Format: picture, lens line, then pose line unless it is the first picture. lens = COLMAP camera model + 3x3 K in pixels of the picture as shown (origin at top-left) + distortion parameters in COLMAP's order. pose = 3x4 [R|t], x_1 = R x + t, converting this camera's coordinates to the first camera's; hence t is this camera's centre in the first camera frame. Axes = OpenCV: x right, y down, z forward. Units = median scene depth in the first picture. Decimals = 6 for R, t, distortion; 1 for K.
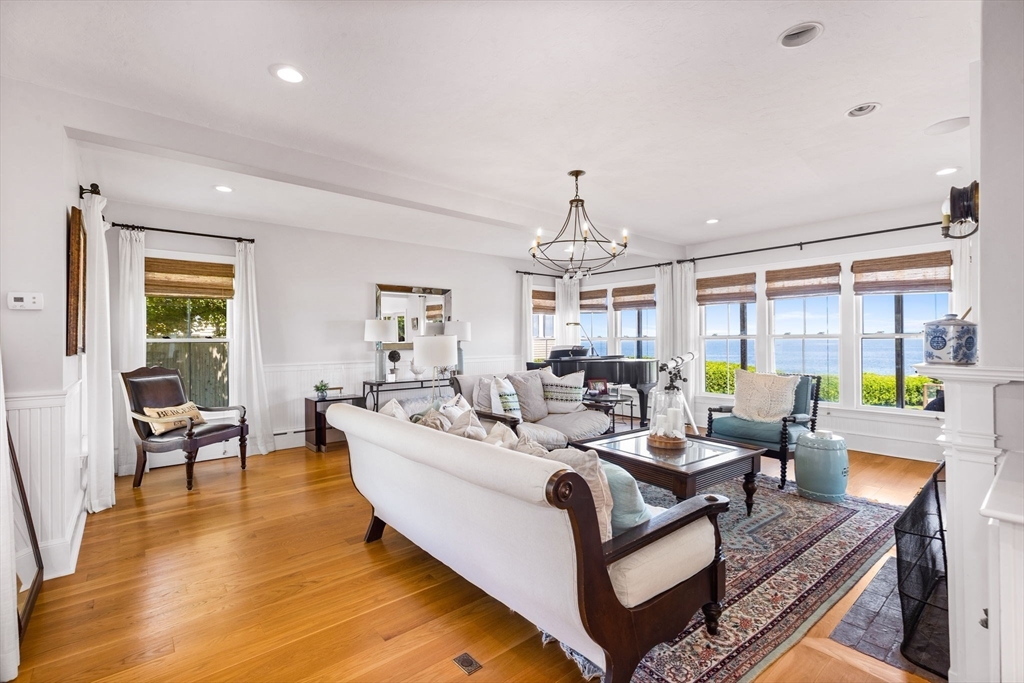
lens RADIAL K [[472.3, 0, 512.0], [0, 472.3, 341.5], [0, 0, 1]] dist [0.000025, 0.001402]
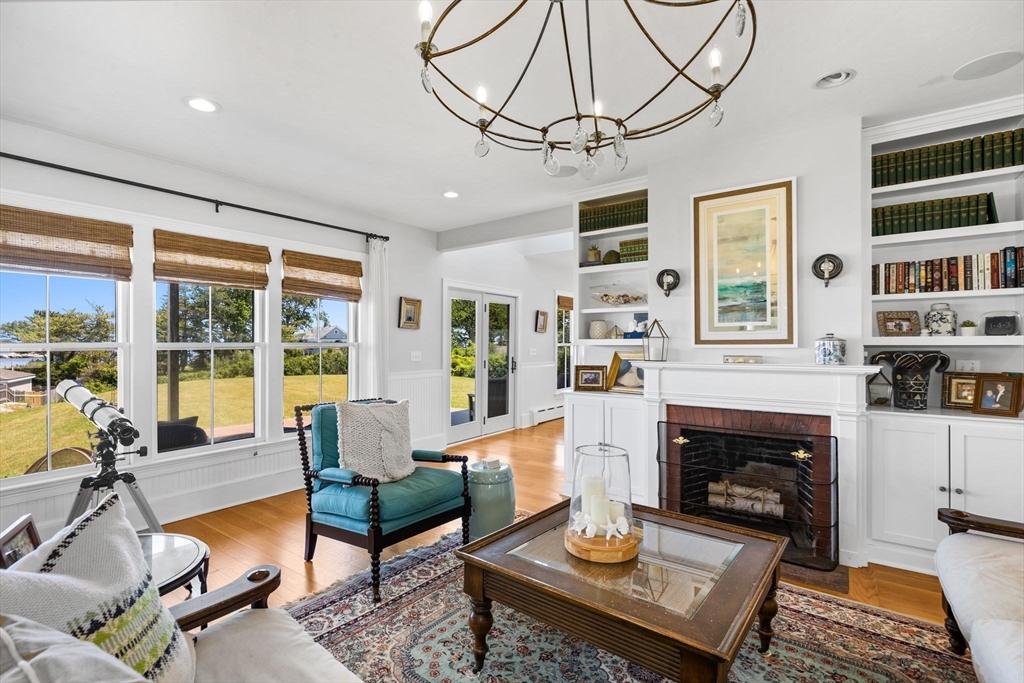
lens RADIAL K [[472.3, 0, 512.0], [0, 472.3, 341.5], [0, 0, 1]] dist [0.000025, 0.001402]
pose [[-0.240007, 0.007382, 0.970743, -0.181760], [0.002218, 0.999973, -0.007056, -0.016470], [-0.970769, 0.000460, -0.240017, 1.212985]]
